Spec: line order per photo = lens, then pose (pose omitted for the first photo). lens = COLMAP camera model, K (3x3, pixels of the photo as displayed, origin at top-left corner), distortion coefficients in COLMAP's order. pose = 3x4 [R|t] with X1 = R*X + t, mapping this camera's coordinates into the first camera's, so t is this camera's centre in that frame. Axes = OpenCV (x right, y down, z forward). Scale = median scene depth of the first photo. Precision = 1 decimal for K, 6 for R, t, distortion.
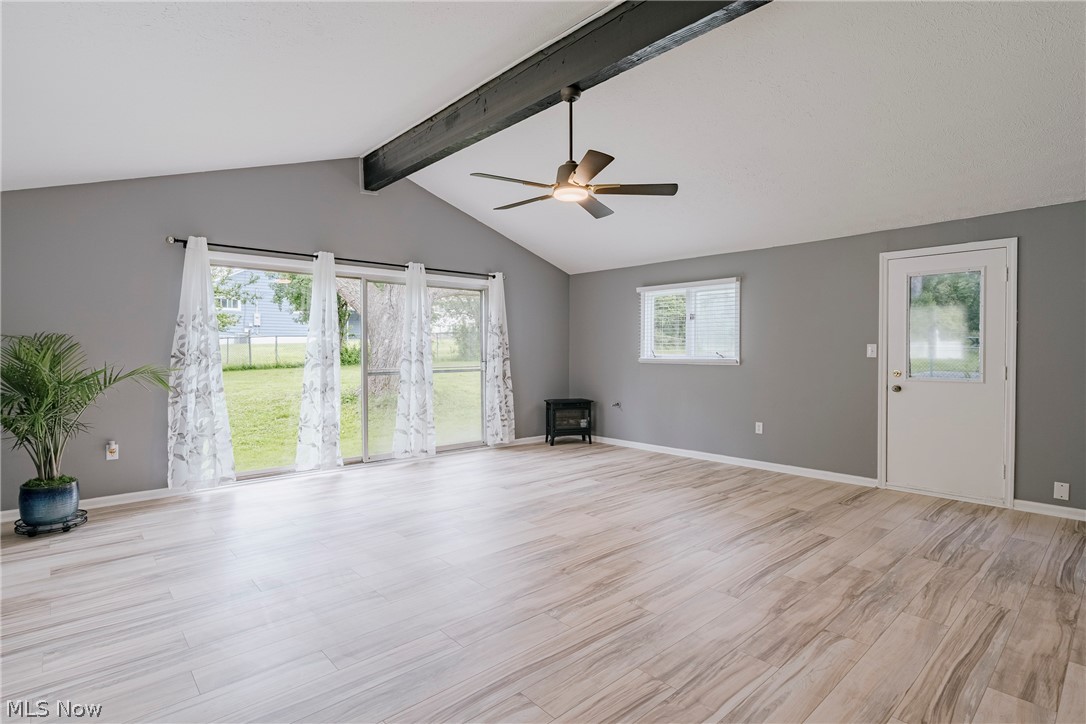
lens RADIAL K [[531.3, 0, 547.0], [0, 531.3, 360.4], [0, 0, 1]] dist [-0.001769, 0.000719]
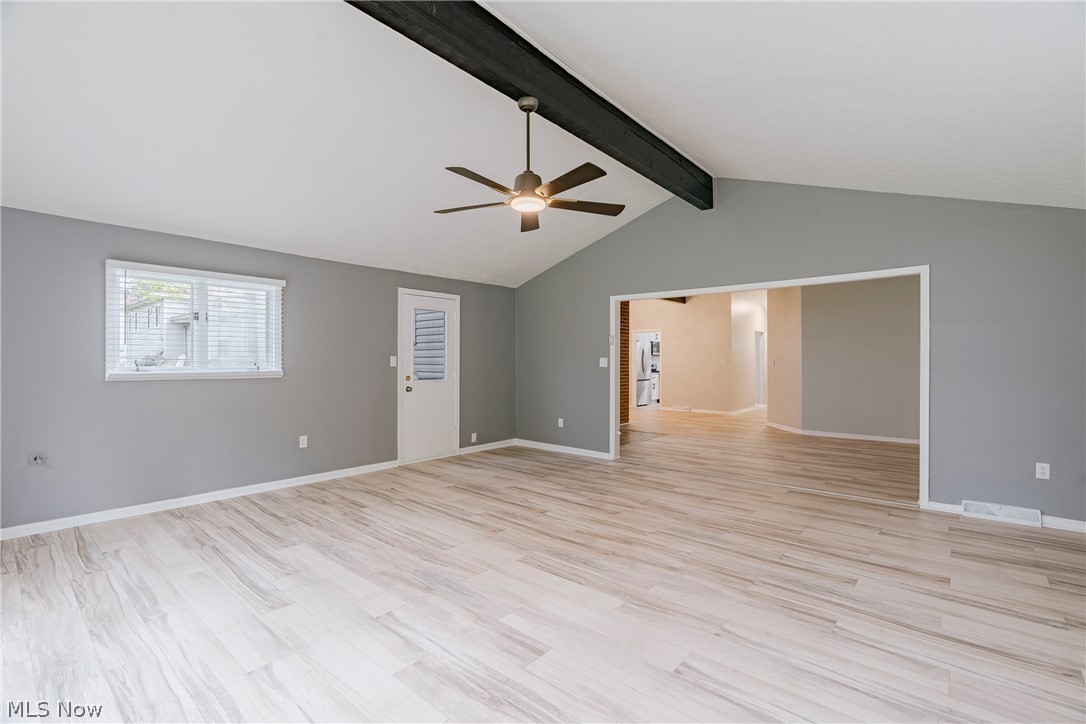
lens RADIAL K [[500.0, 0, 535.9], [0, 500.0, 360.6], [0, 0, 1]] dist [-0.002238, -0.000078]
pose [[-0.114337, 0.000590, 0.993442, -0.693327], [0.015407, 0.999881, 0.001179, -0.019420], [-0.993323, 0.015441, -0.114333, 0.855511]]
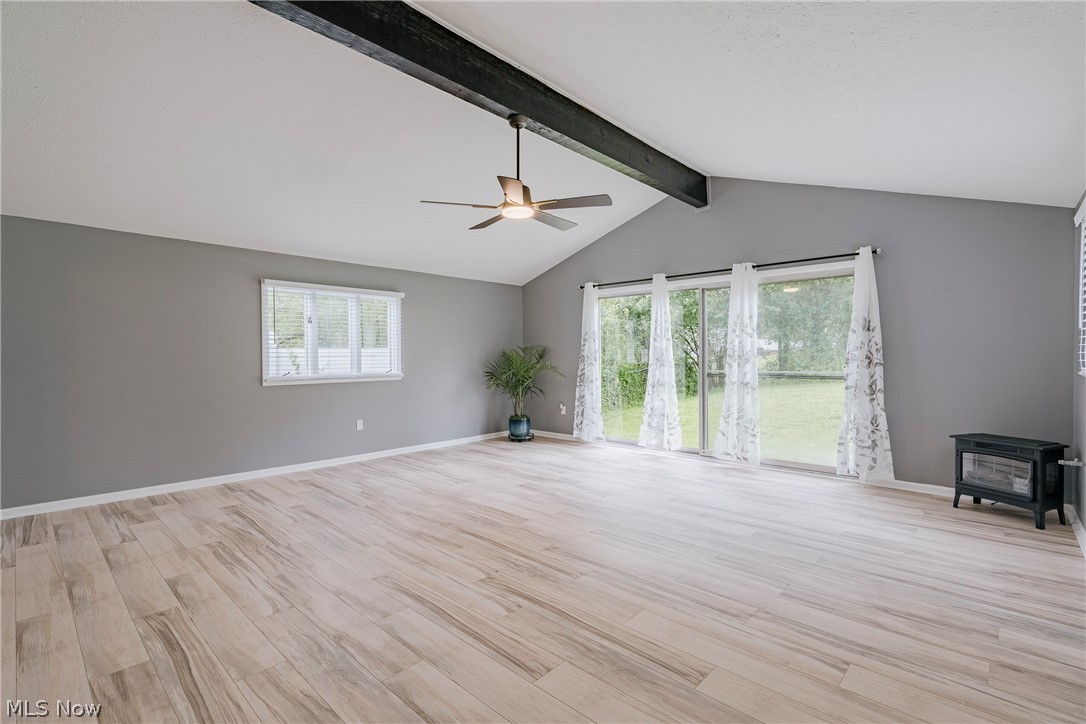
lens RADIAL K [[493.7, 0, 539.8], [0, 493.7, 359.2], [0, 0, 1]] dist [-0.004256, -0.000067]
pose [[0.086288, 0.007579, -0.996241, 0.835598], [-0.013939, 0.999882, 0.006400, -0.010942], [0.996173, 0.013334, 0.086383, 0.747280]]
